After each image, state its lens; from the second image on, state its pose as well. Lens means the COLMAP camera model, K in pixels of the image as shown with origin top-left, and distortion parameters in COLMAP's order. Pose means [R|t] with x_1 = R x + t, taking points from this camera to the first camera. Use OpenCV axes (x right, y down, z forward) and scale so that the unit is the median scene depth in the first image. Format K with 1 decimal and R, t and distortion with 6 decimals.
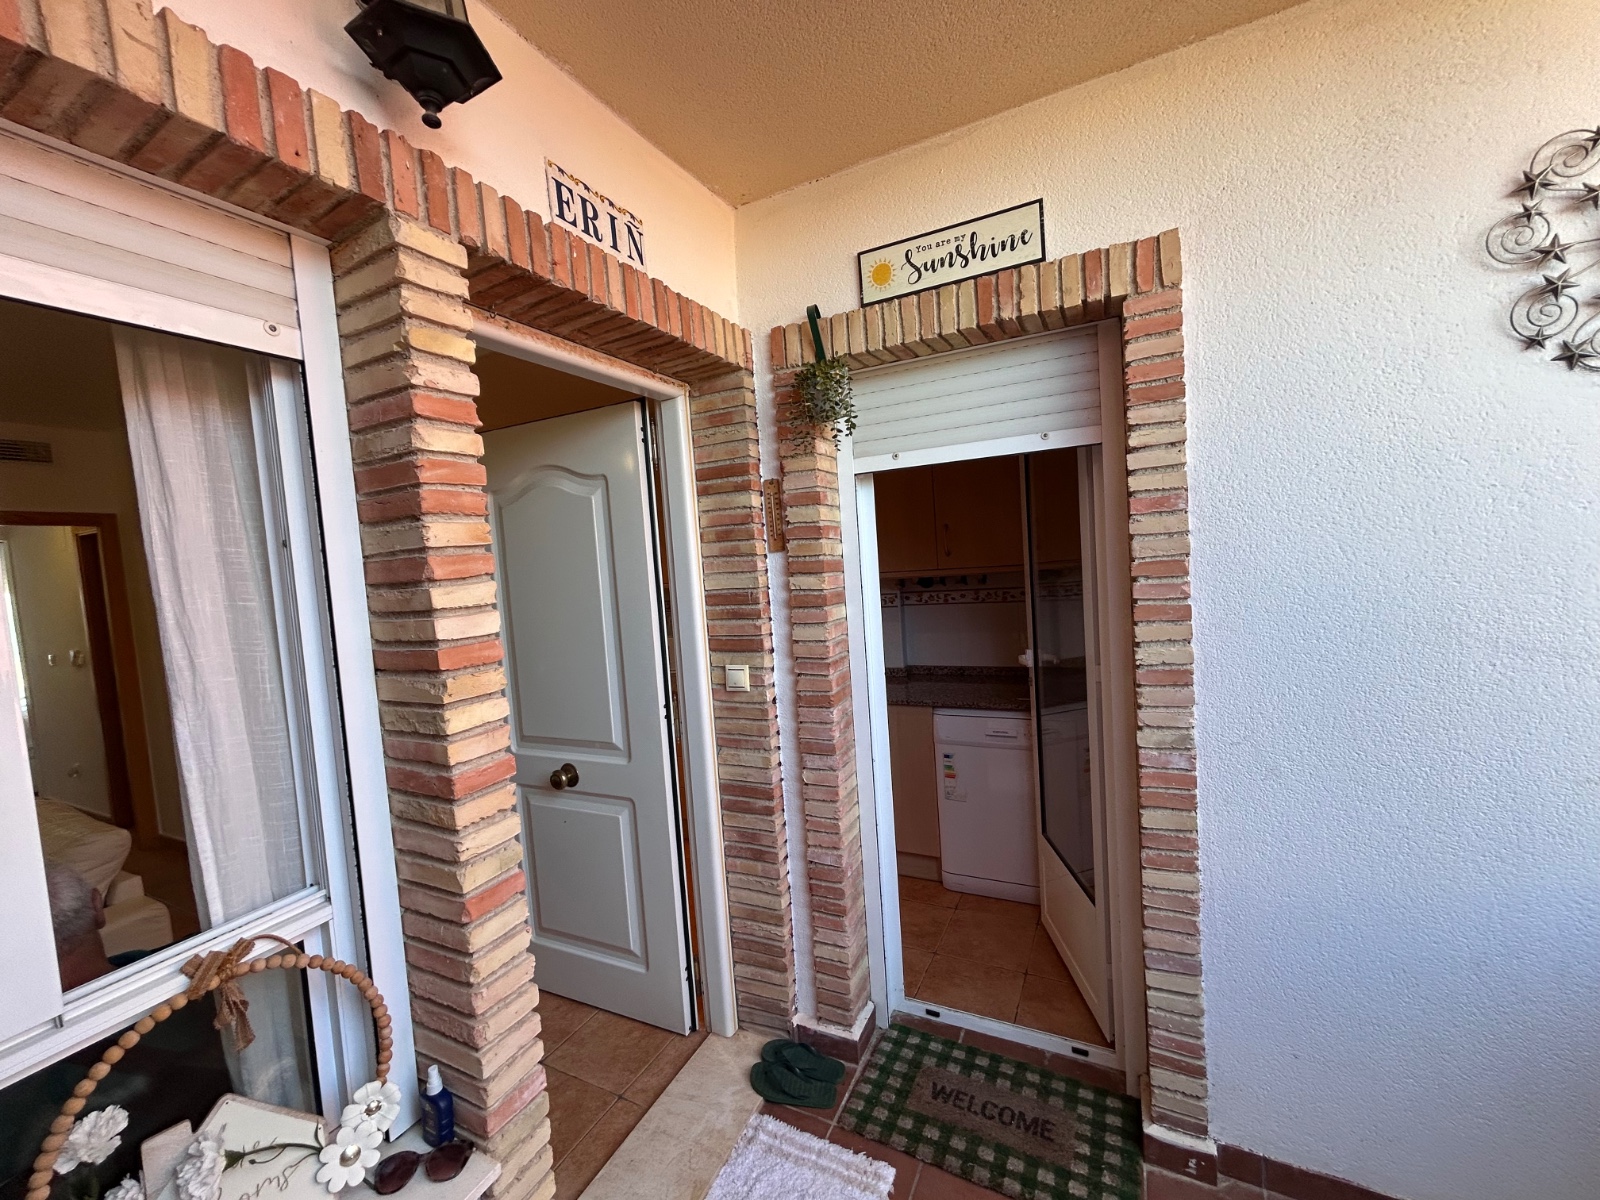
lens RADIAL K [[643.4, 0, 799.1], [0, 643.4, 596.9], [0, 0, 1]] dist [-0.001534, 0.001765]
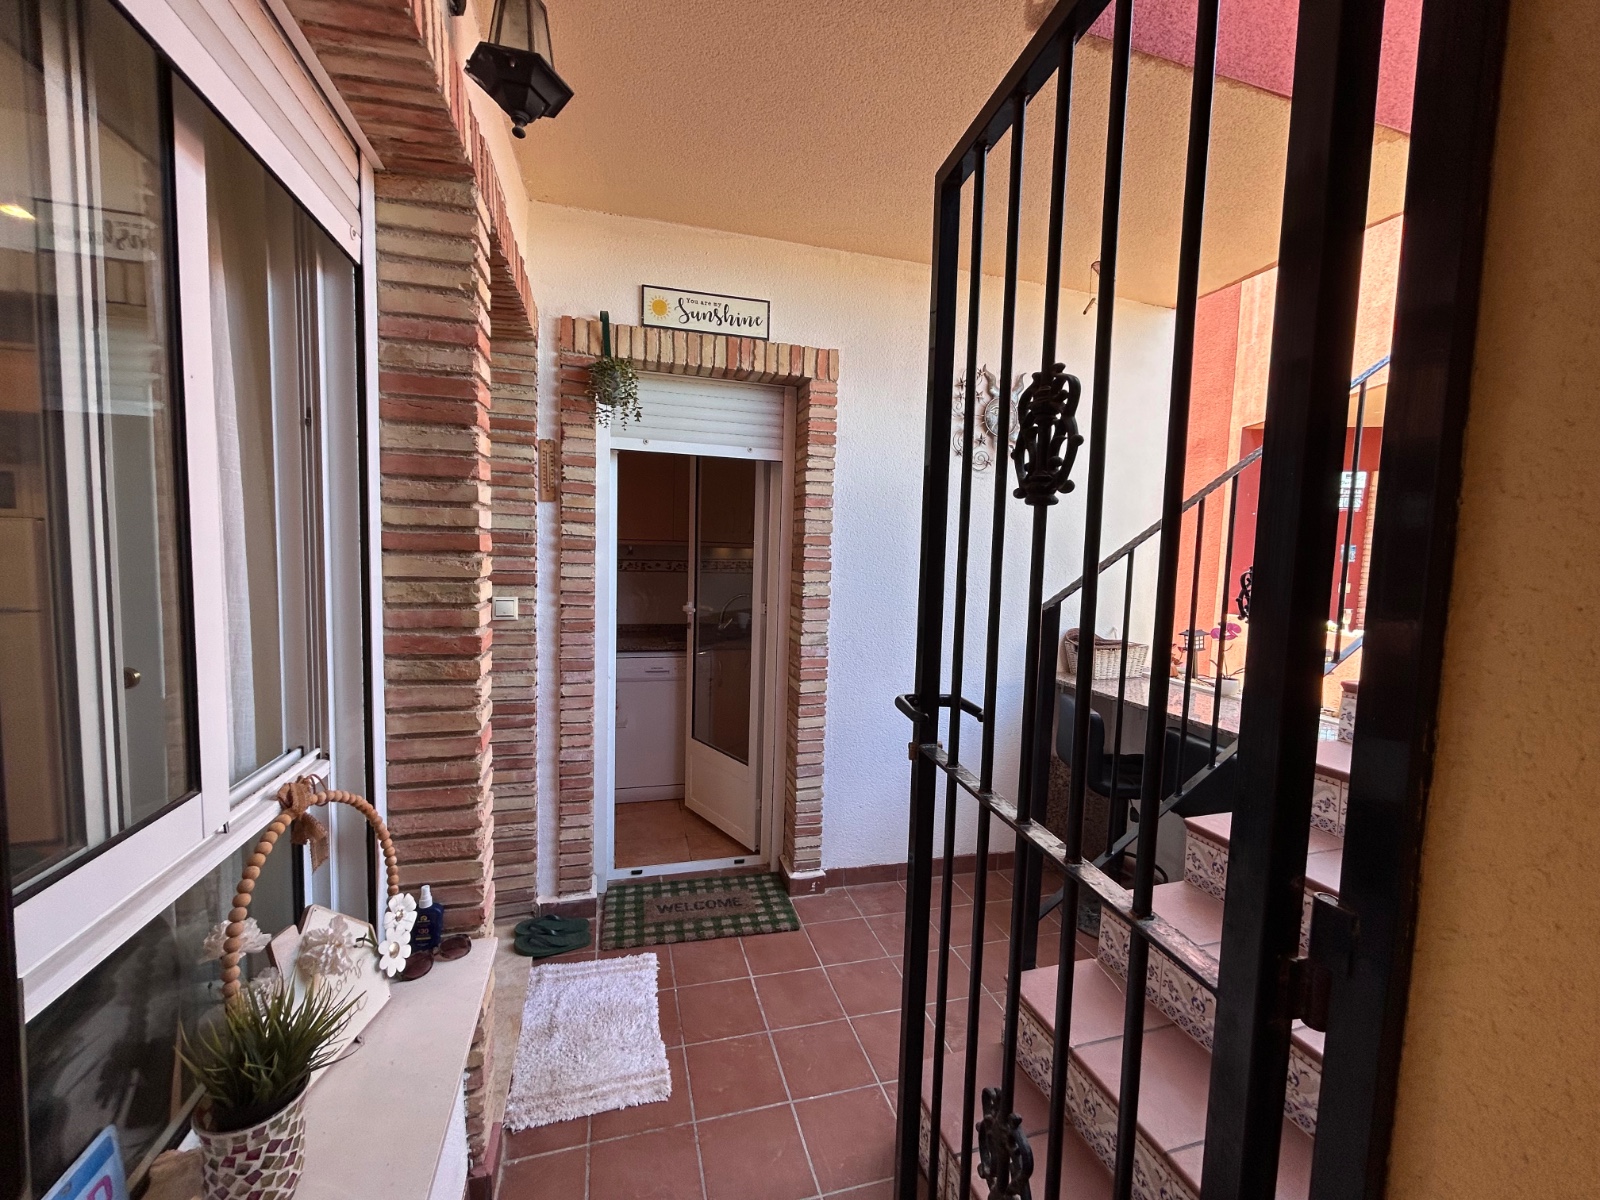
lens RADIAL K [[643.4, 0, 799.1], [0, 643.4, 596.9], [0, 0, 1]] dist [-0.001534, 0.001765]
pose [[0.734774, 0.038009, 0.677246, -0.554019], [-0.040303, 0.999111, -0.012346, 0.113689], [-0.677113, -0.018224, 0.735653, -0.208314]]
